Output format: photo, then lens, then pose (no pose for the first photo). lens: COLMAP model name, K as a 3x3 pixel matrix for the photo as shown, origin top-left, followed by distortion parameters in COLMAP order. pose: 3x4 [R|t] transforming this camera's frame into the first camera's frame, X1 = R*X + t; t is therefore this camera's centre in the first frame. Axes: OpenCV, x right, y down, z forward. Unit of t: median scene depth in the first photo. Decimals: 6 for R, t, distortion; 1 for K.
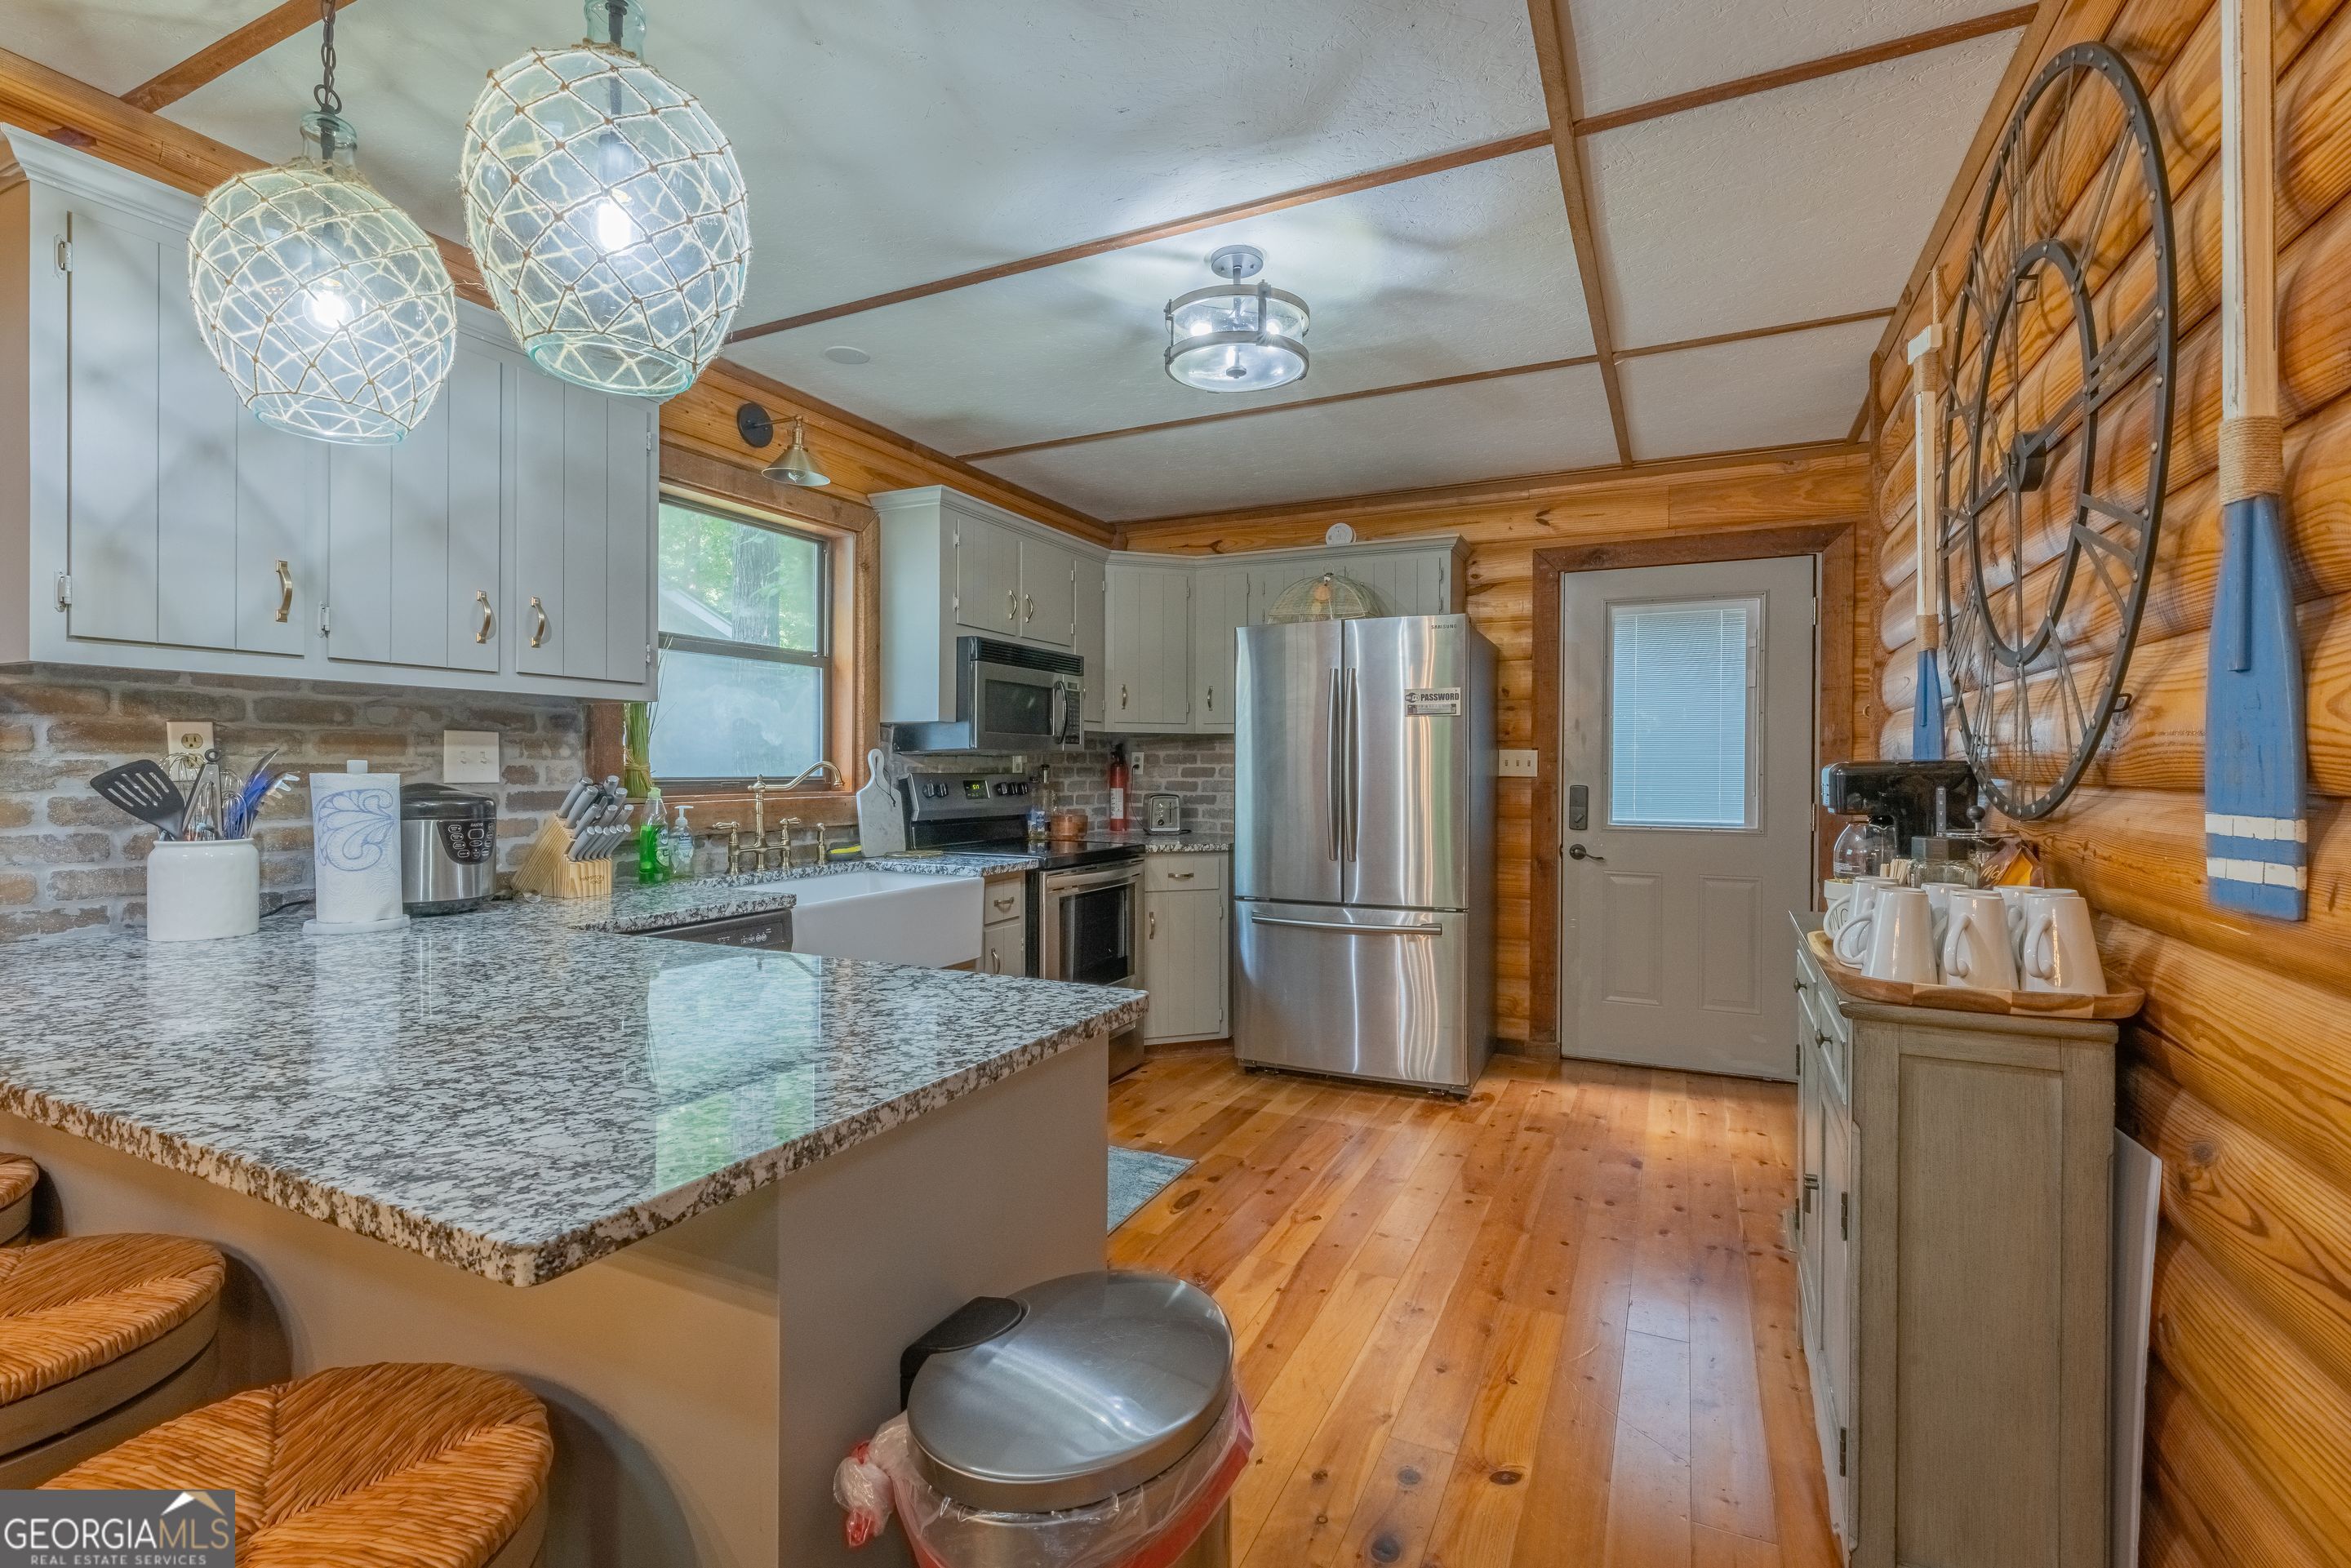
lens RADIAL K [[1068.7, 0, 1181.9], [0, 1068.7, 777.2], [0, 0, 1]] dist [0.002392, 0.000388]
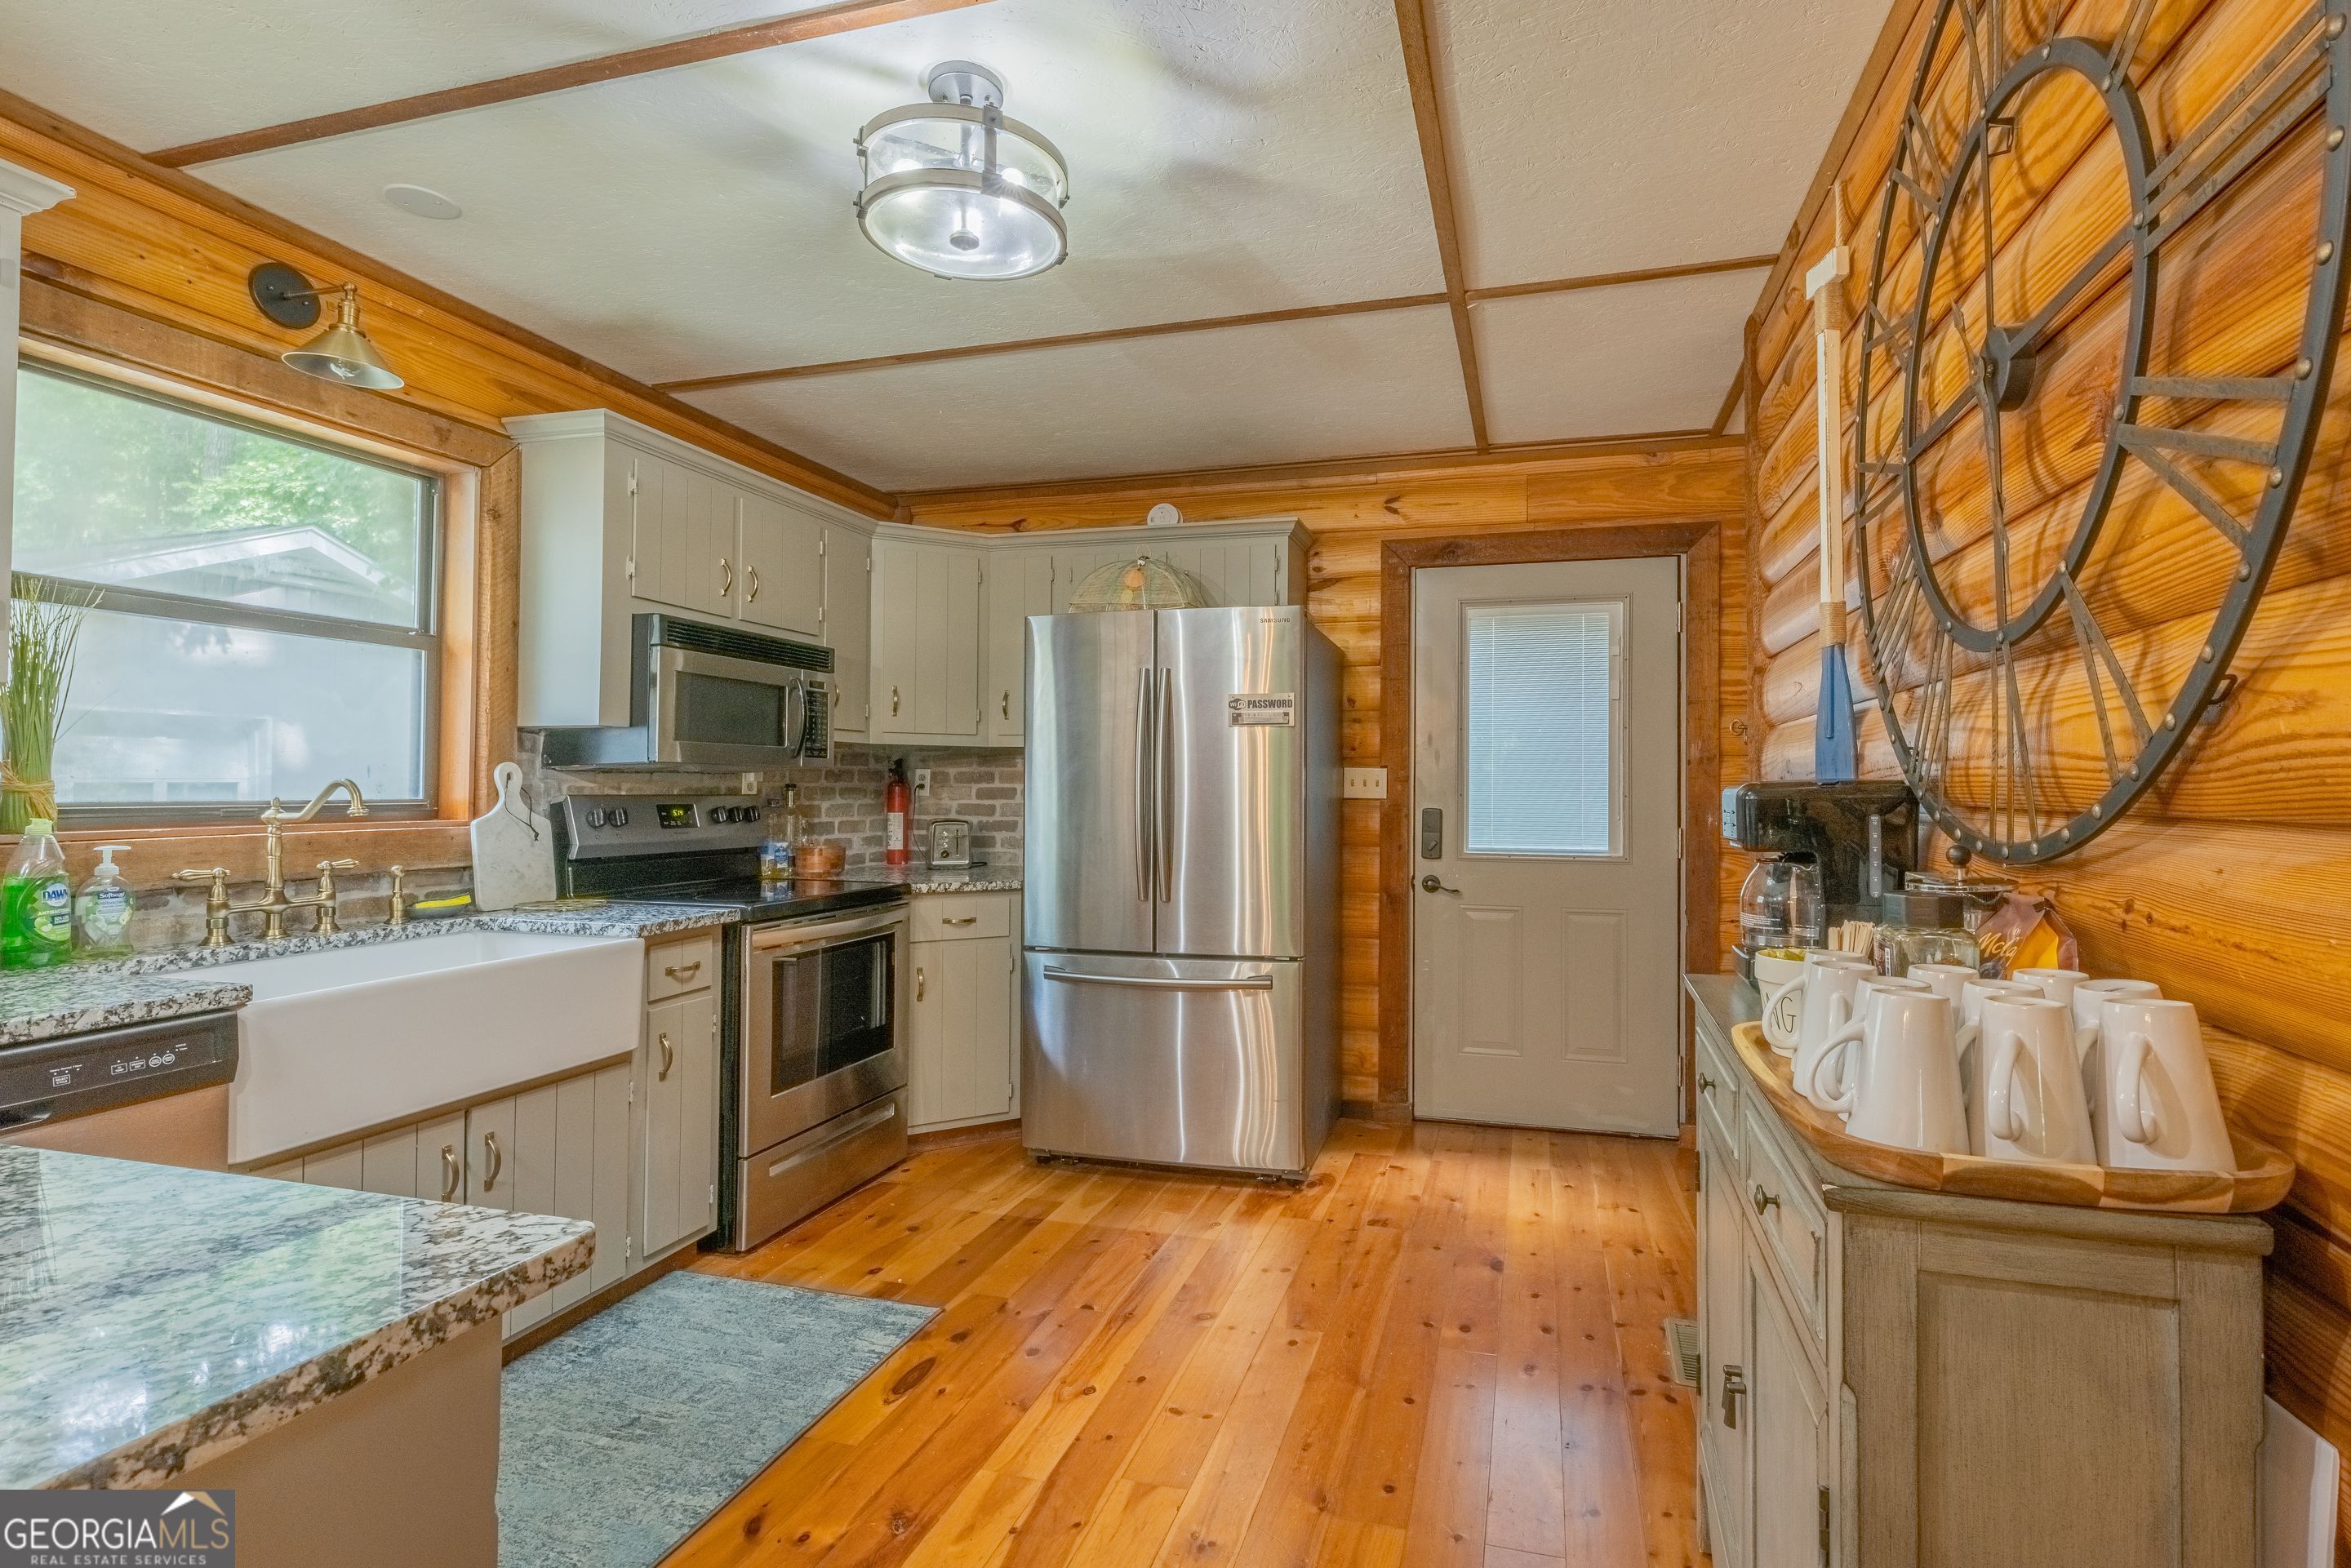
lens RADIAL K [[1191.1, 0, 1171.8], [0, 1191.1, 779.4], [0, 0, 1]] dist [0.000613, 0.000259]
pose [[0.990518, 0.002144, 0.137368, 0.054256], [0.000042, 0.999873, -0.015914, -0.001618], [-0.137384, 0.015769, 0.990392, 0.128441]]
